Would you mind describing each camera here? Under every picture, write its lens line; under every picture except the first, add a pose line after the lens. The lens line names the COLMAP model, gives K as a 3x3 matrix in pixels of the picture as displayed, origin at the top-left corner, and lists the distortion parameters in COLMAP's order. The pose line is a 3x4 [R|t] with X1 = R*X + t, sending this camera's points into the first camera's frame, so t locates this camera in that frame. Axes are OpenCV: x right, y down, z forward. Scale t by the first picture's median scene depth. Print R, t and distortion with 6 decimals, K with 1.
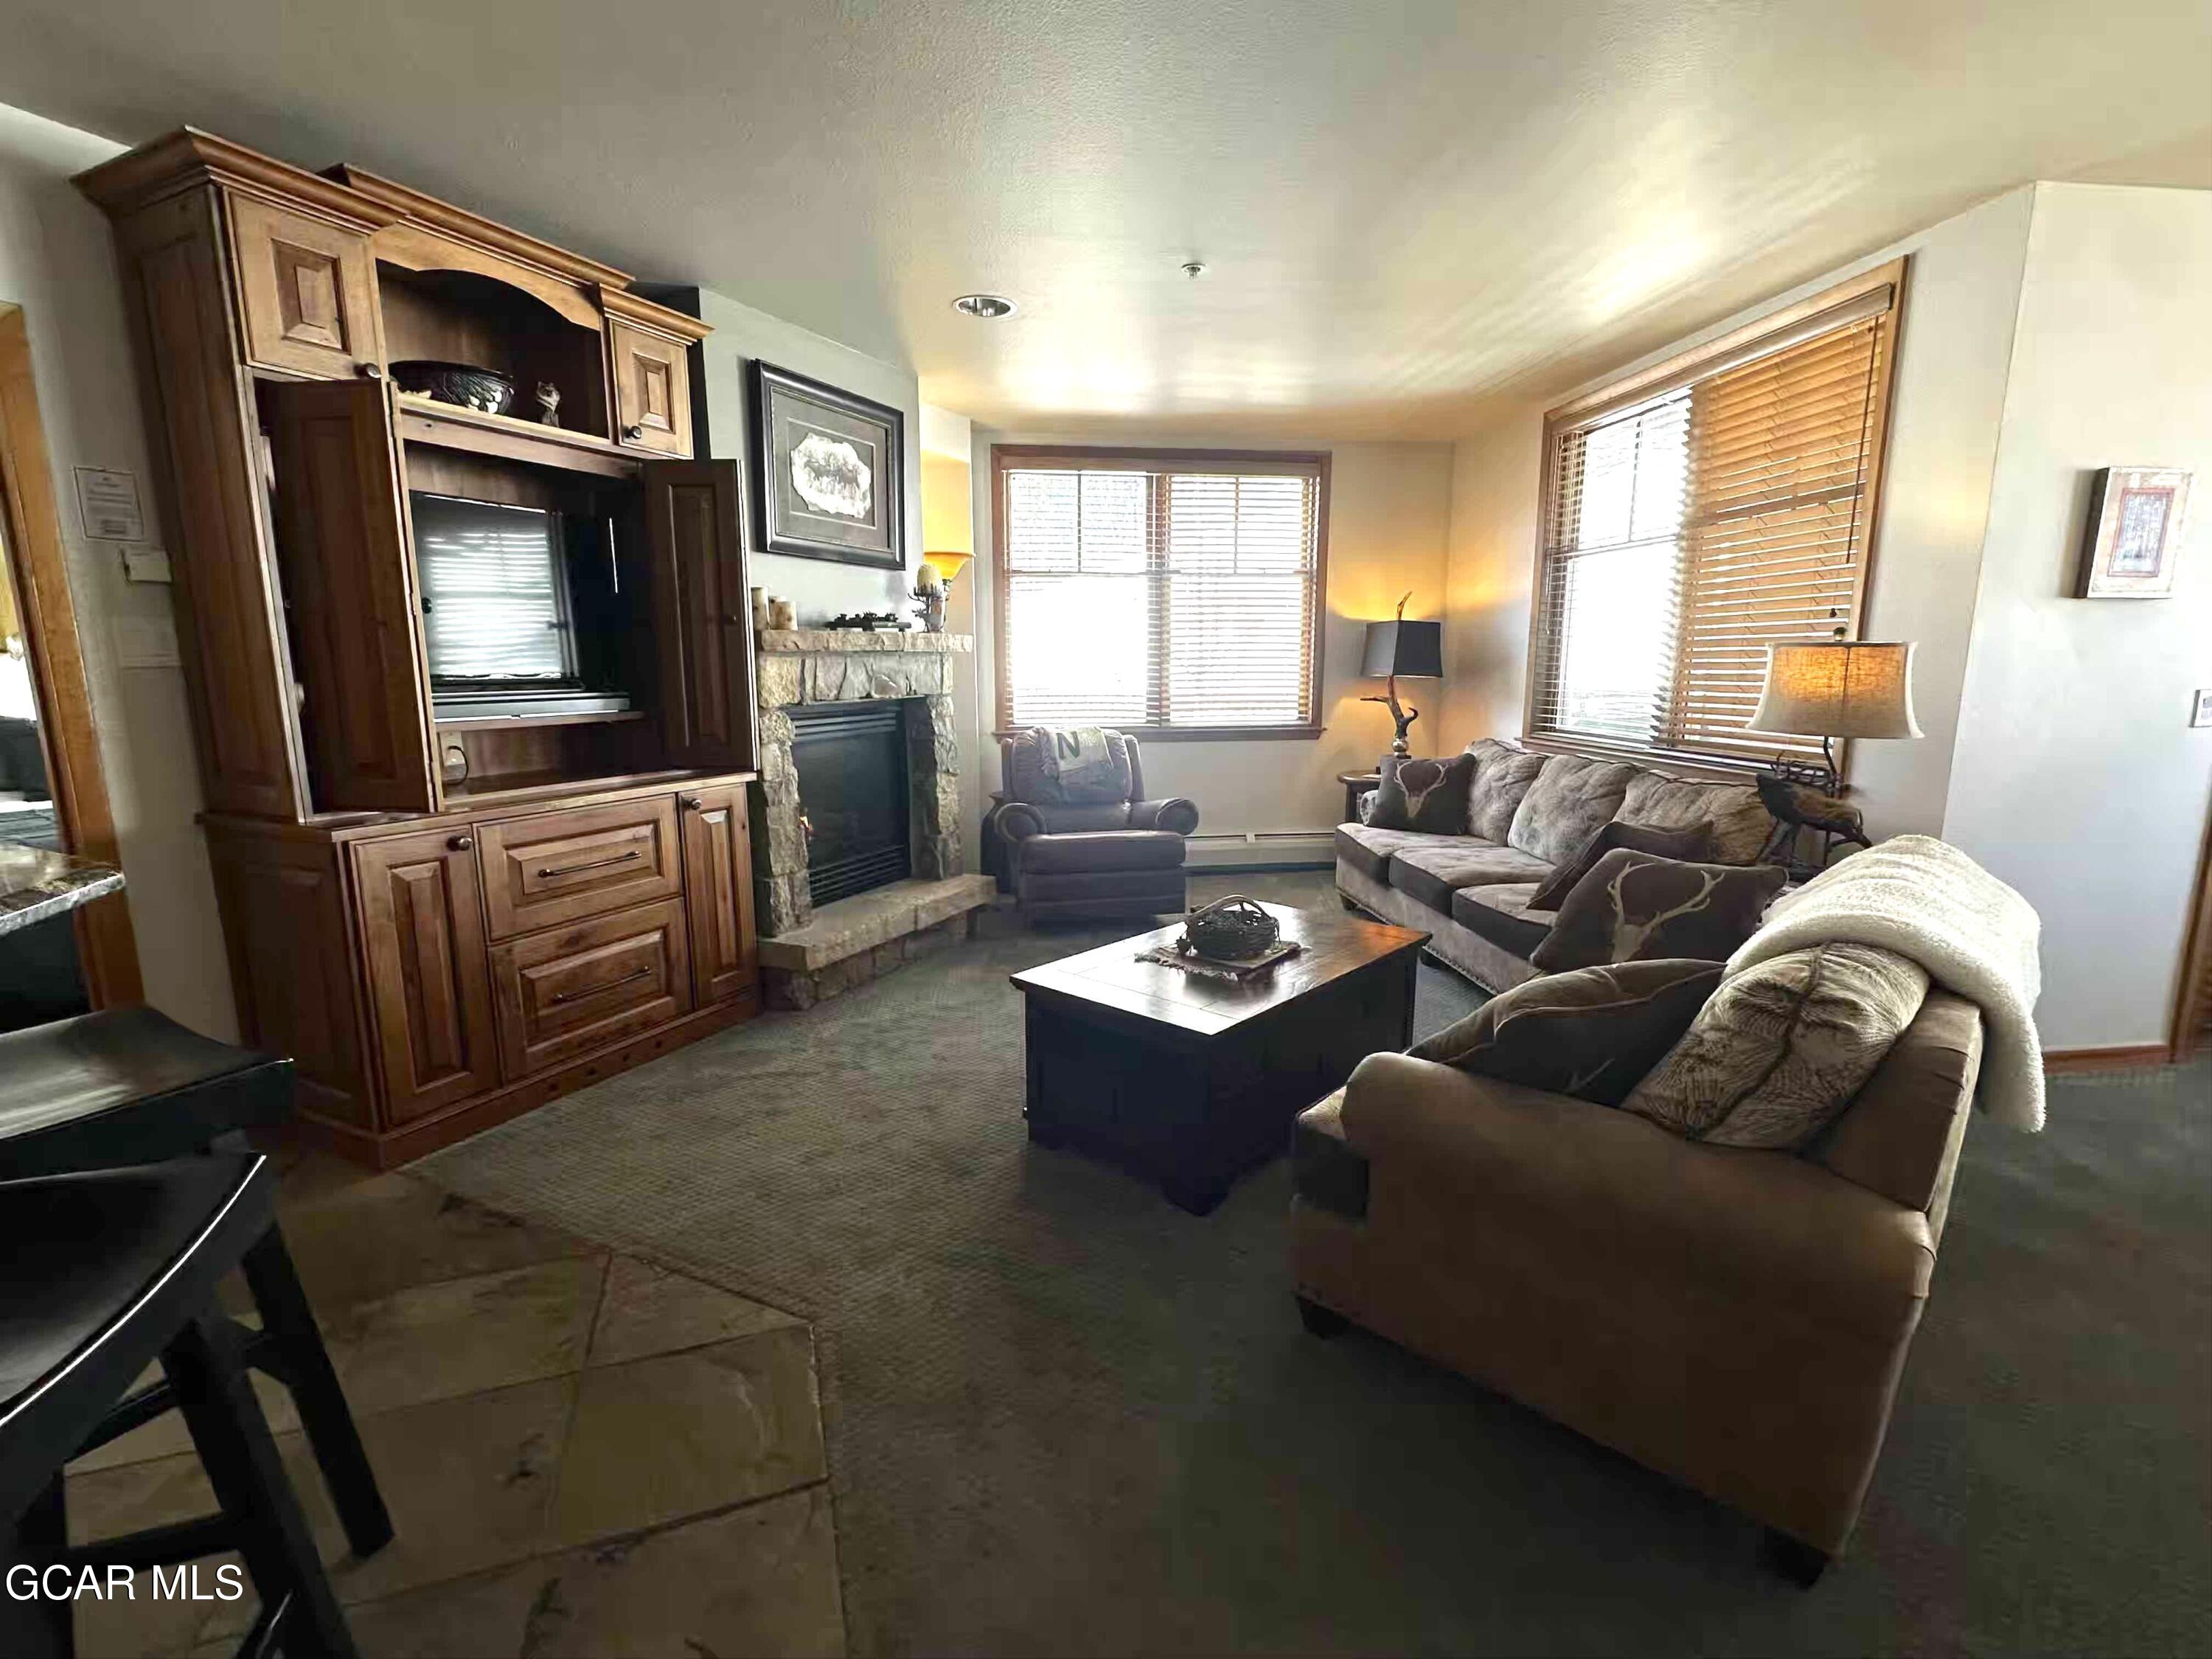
lens RADIAL K [[993.5, 0, 1095.4], [0, 993.5, 836.7], [0, 0, 1]] dist [-0.003258, 0.000945]
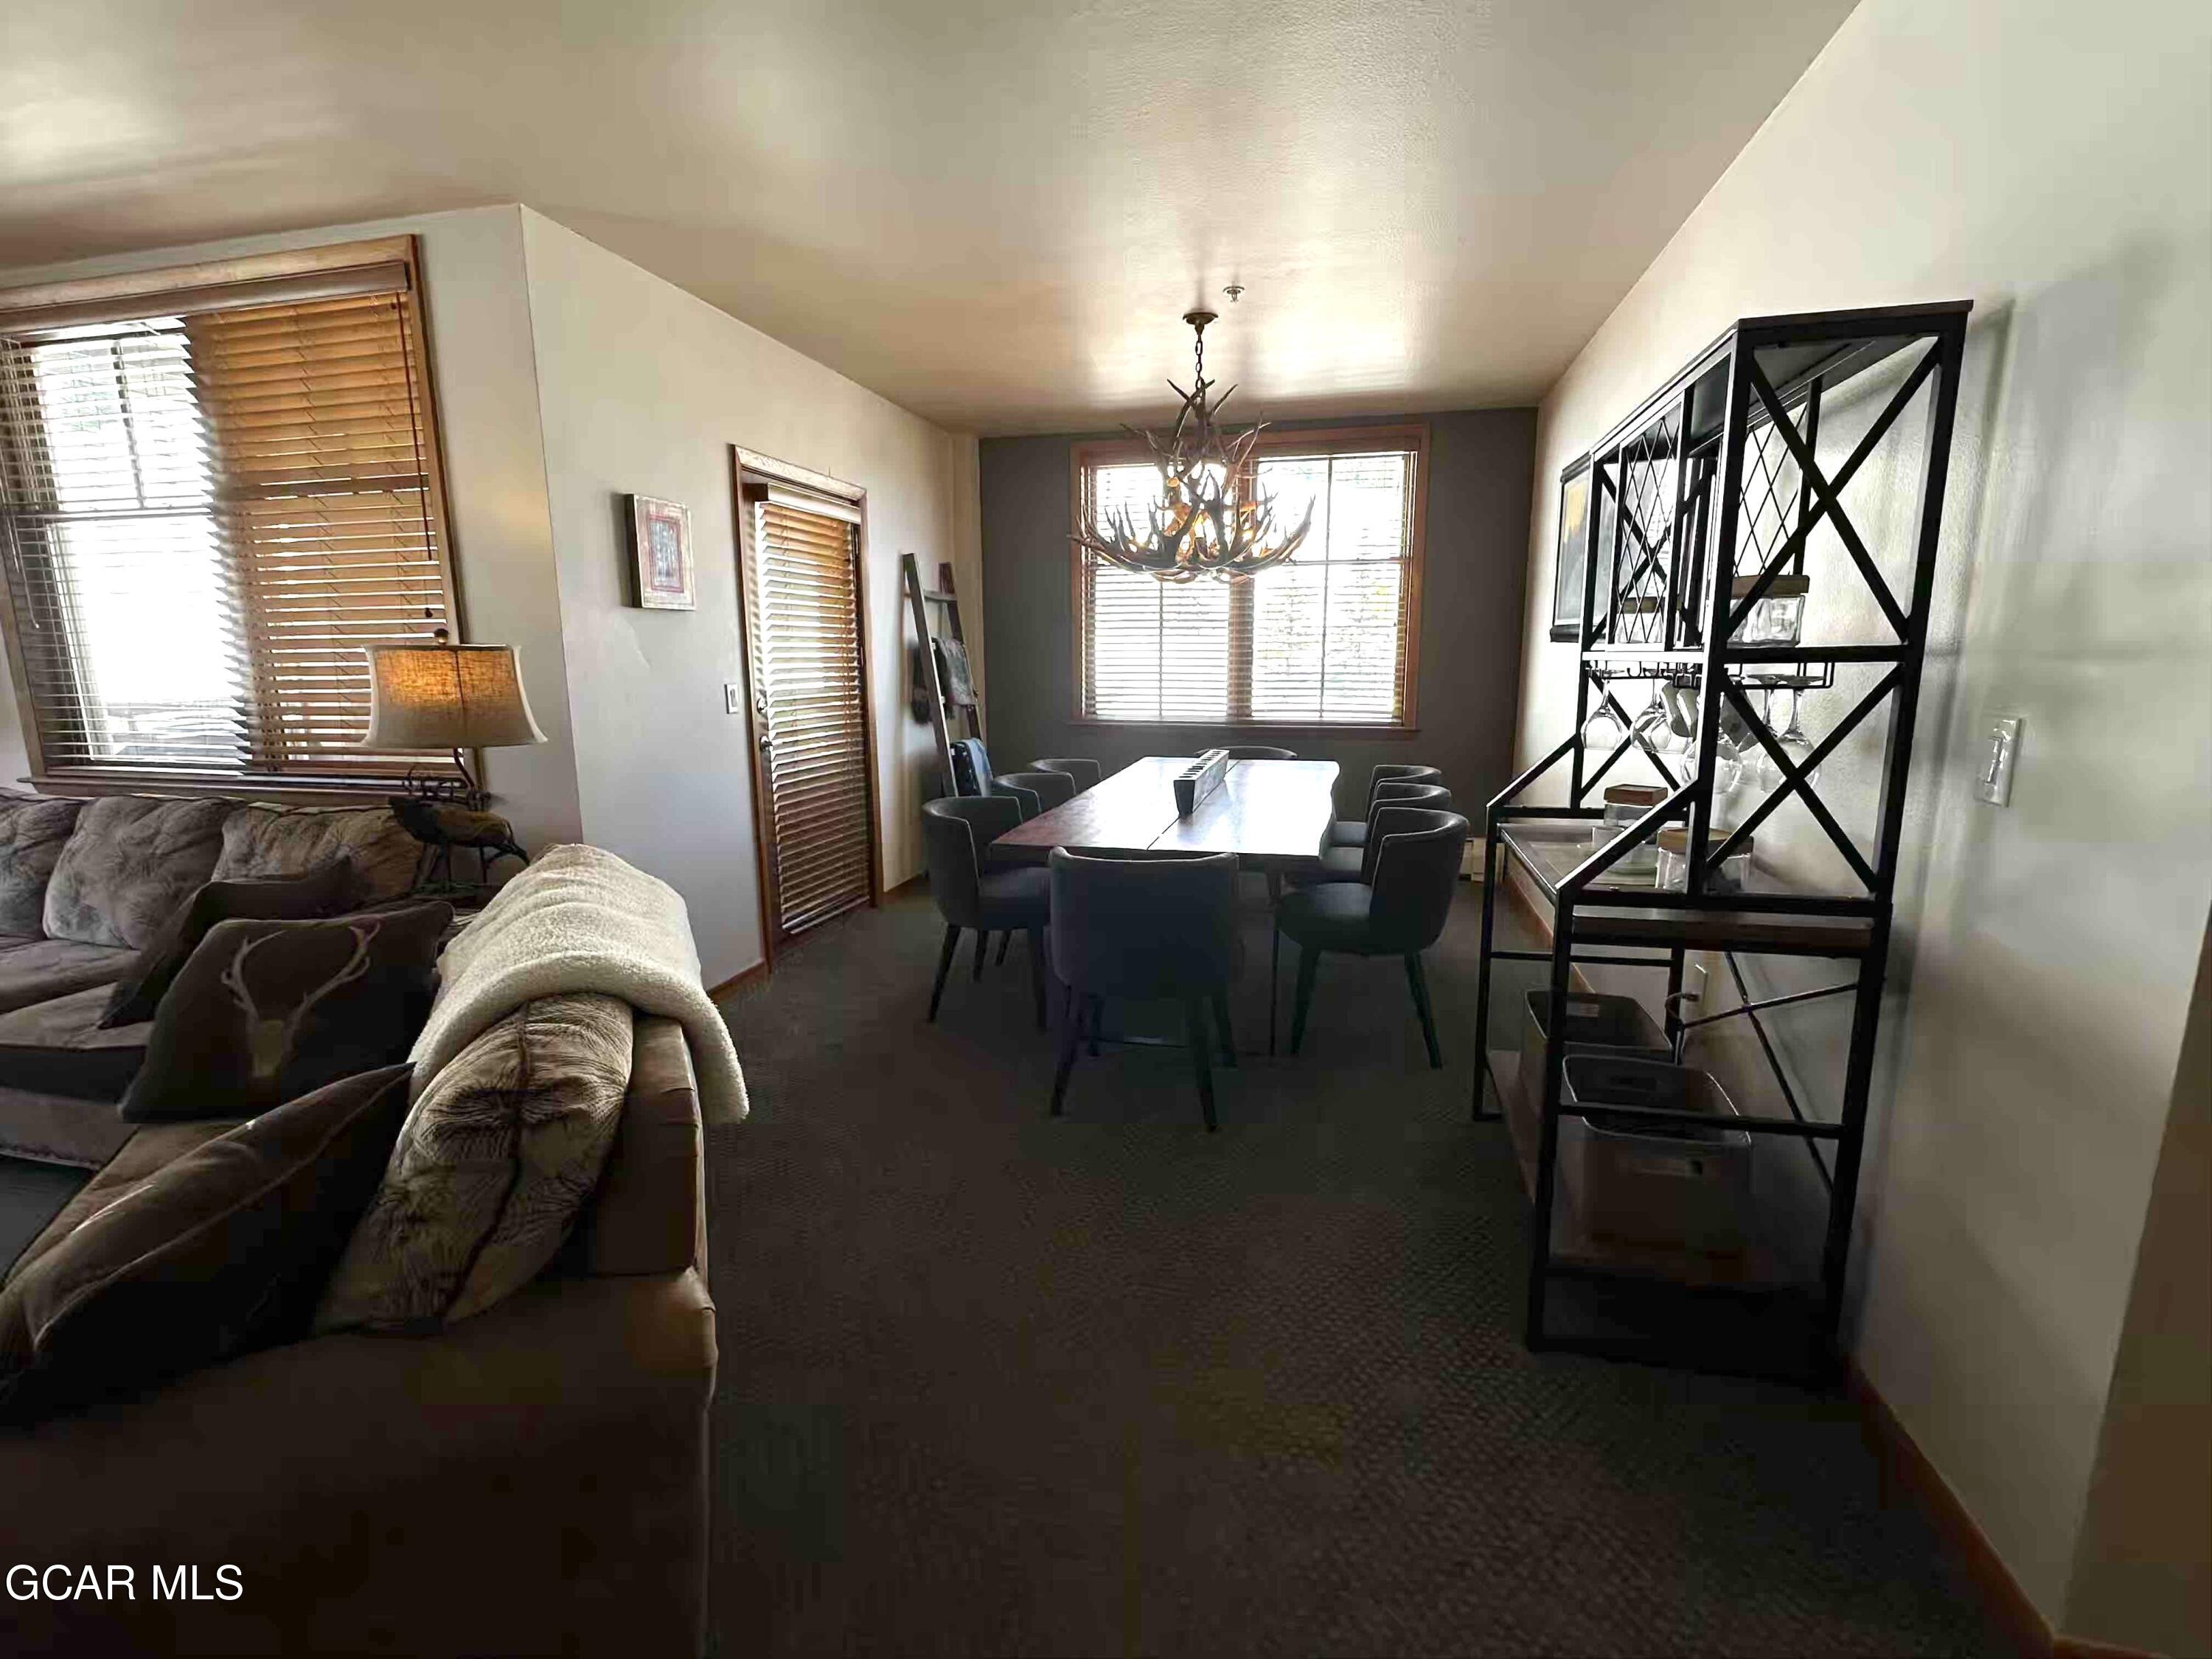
lens RADIAL K [[993.5, 0, 1099.2], [0, 993.5, 834.0], [0, 0, 1]] dist [-0.003258, 0.000945]
pose [[0.347629, -0.167860, 0.922484, 0.078982], [0.169055, 0.978942, 0.114427, -0.025560], [-0.922266, 0.116172, 0.368686, 0.114185]]
